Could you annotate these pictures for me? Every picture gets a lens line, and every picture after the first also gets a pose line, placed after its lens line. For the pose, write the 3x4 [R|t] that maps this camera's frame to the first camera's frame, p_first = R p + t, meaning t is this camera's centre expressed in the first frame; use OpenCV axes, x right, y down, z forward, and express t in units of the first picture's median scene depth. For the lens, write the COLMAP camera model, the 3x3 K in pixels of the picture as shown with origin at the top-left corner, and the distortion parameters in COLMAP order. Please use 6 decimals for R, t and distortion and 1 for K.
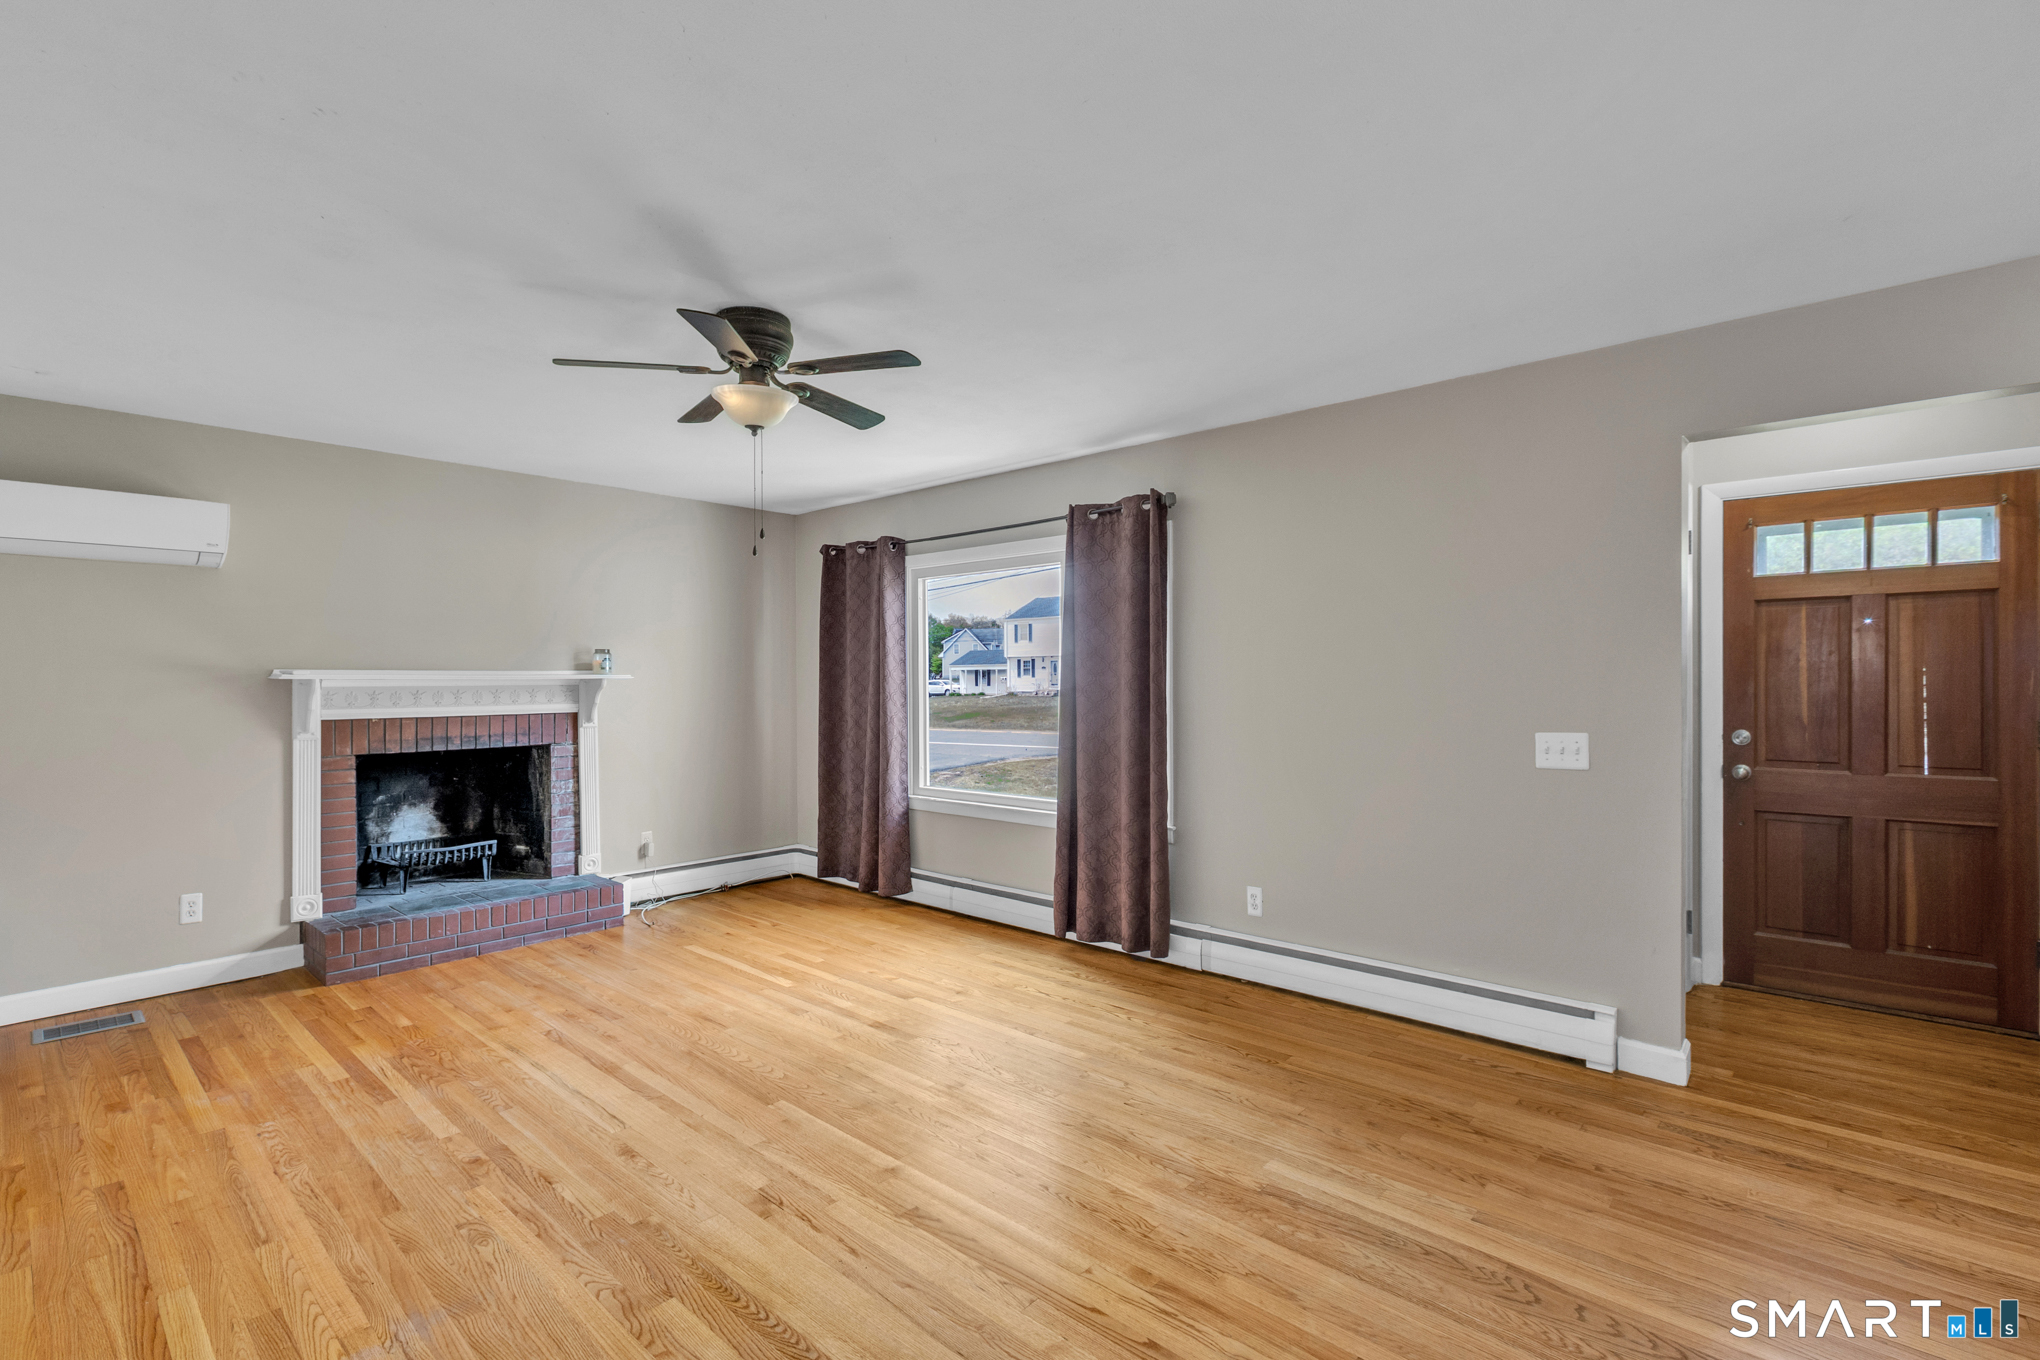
lens RADIAL K [[920.9, 0, 1013.7], [0, 920.9, 684.8], [0, 0, 1]] dist [0.001397, -0.001076]
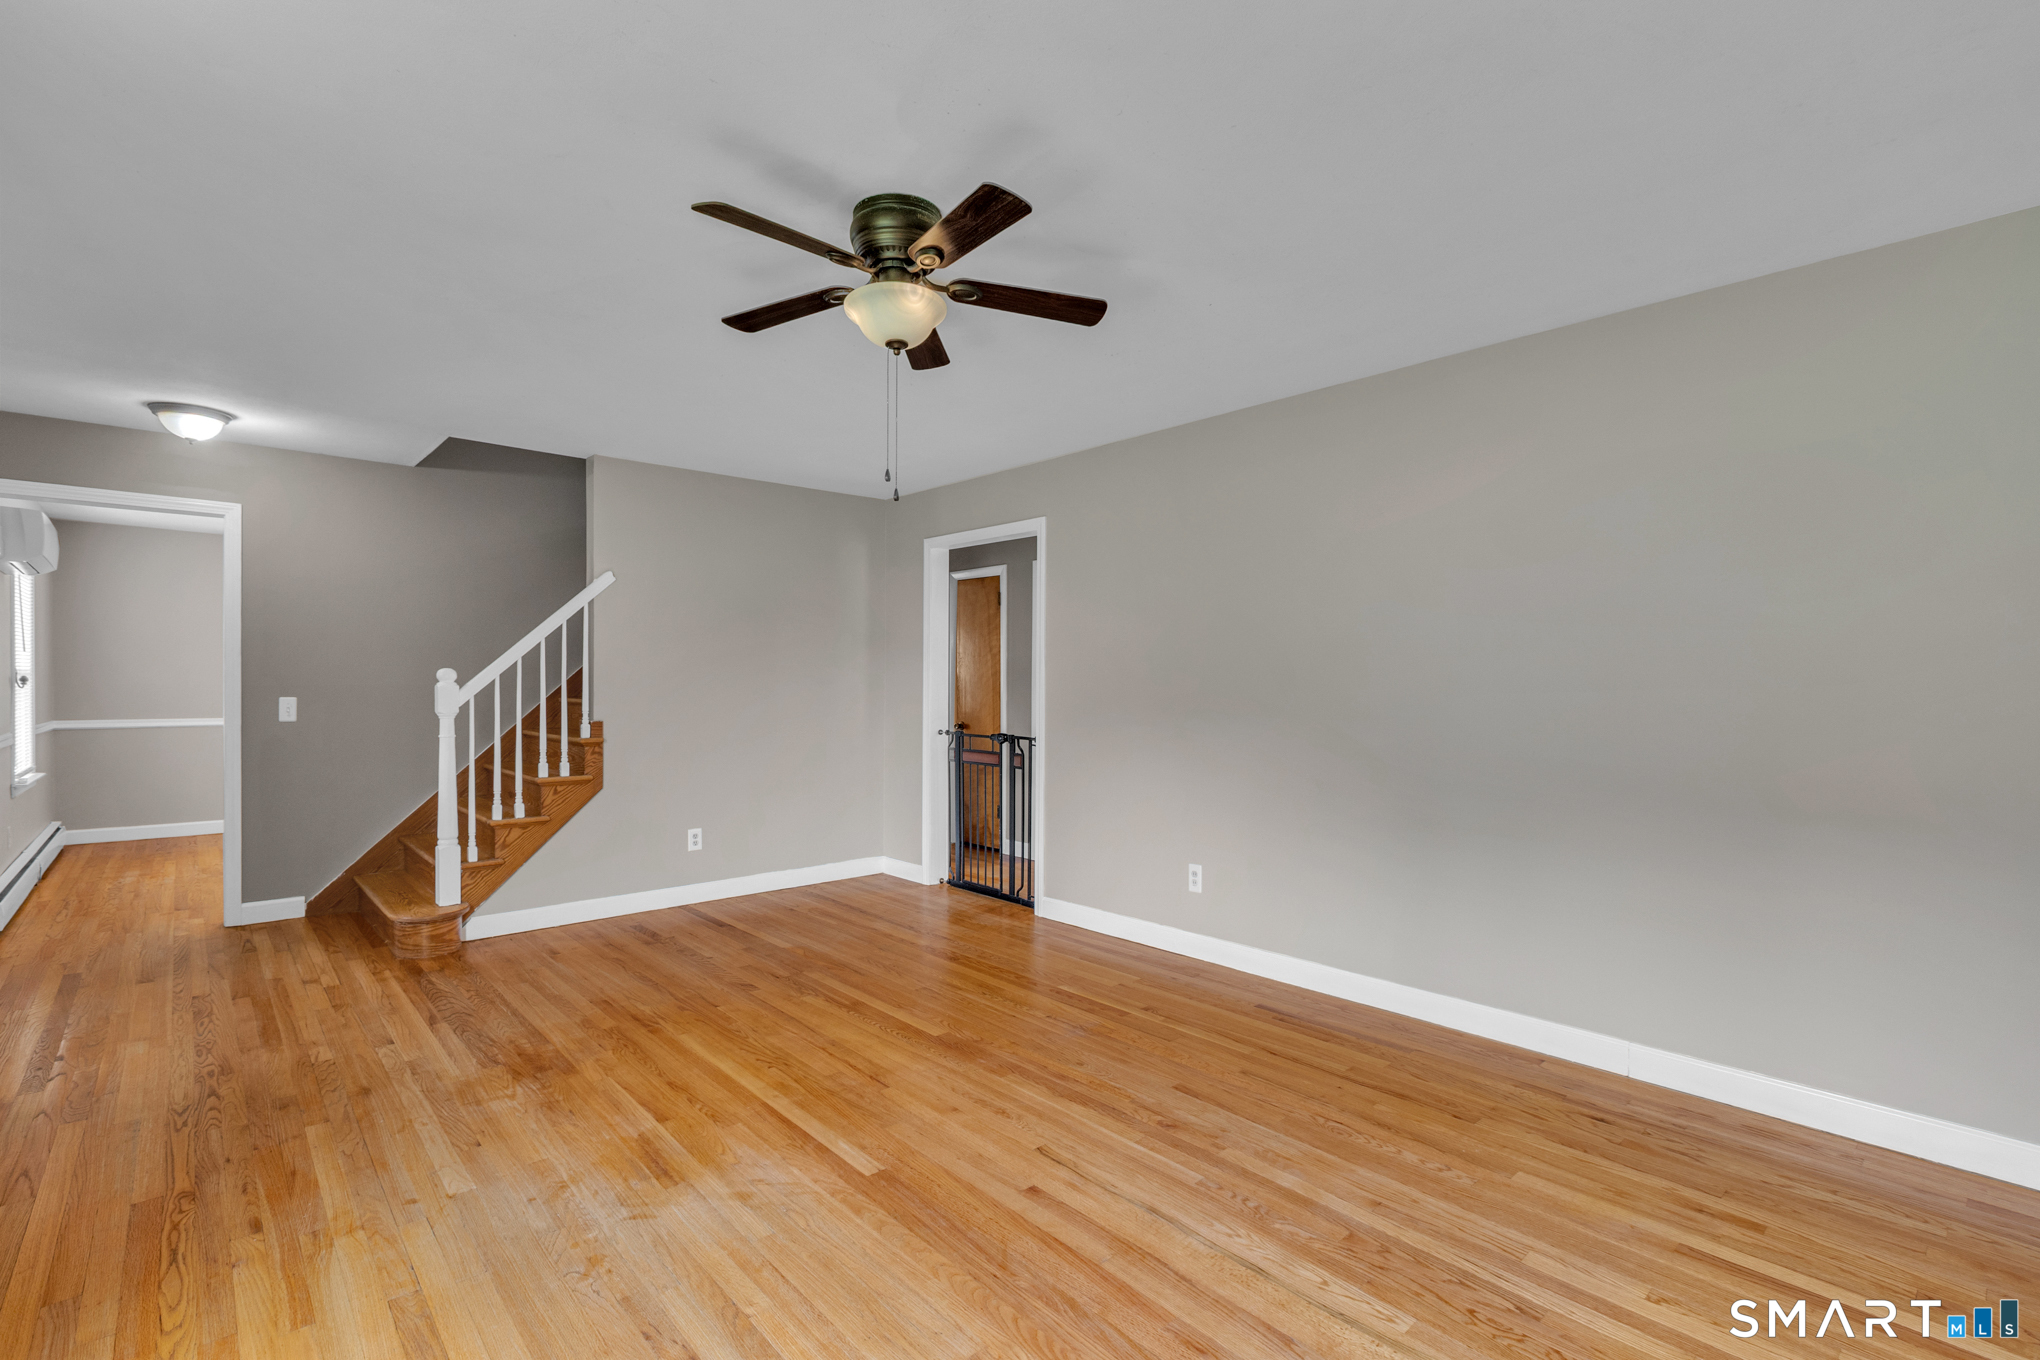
lens RADIAL K [[920.9, 0, 1018.6], [0, 920.9, 700.0], [0, 0, 1]] dist [0.001397, -0.001076]
pose [[-0.995168, -0.000740, 0.098184, -0.313609], [0.001312, 0.999782, 0.020831, 0.012316], [-0.098178, 0.020859, -0.994950, 1.209224]]
